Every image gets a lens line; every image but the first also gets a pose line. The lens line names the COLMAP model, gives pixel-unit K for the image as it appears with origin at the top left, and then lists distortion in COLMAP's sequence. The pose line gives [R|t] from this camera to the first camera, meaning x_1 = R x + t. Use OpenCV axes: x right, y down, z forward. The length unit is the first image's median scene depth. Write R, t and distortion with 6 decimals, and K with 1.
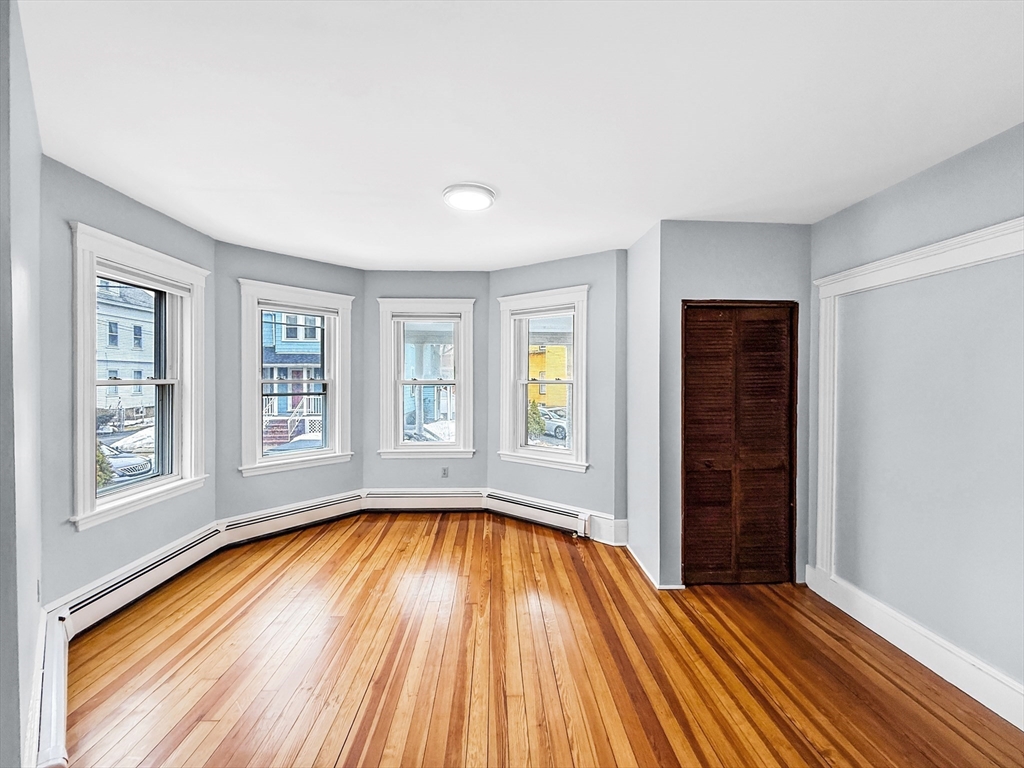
lens RADIAL K [[416.0, 0, 512.0], [0, 416.0, 384.0], [0, 0, 1]] dist [-0.000569, 0.000069]
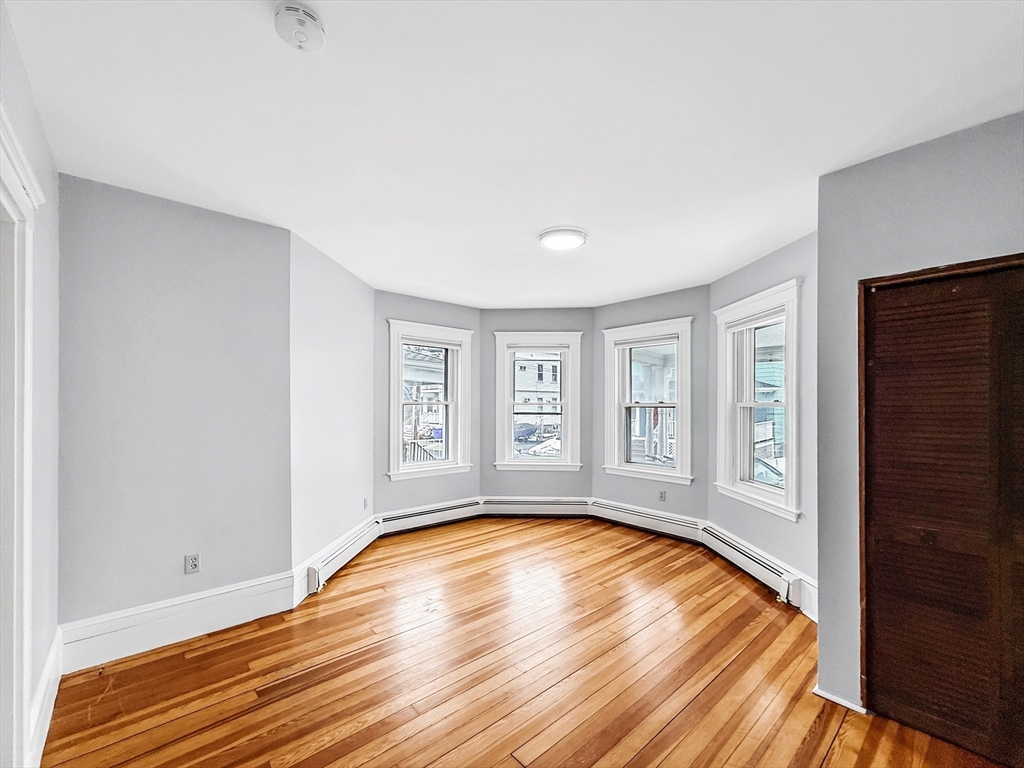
lens RADIAL K [[404.7, 0, 511.4], [0, 404.7, 405.6], [0, 0, 1]] dist [-0.000420, 0.000116]
pose [[0.656770, 0.003410, -0.754083, 0.426958], [-0.010419, 0.999935, -0.004552, 0.006741], [0.754019, 0.010847, 0.656764, 0.116462]]
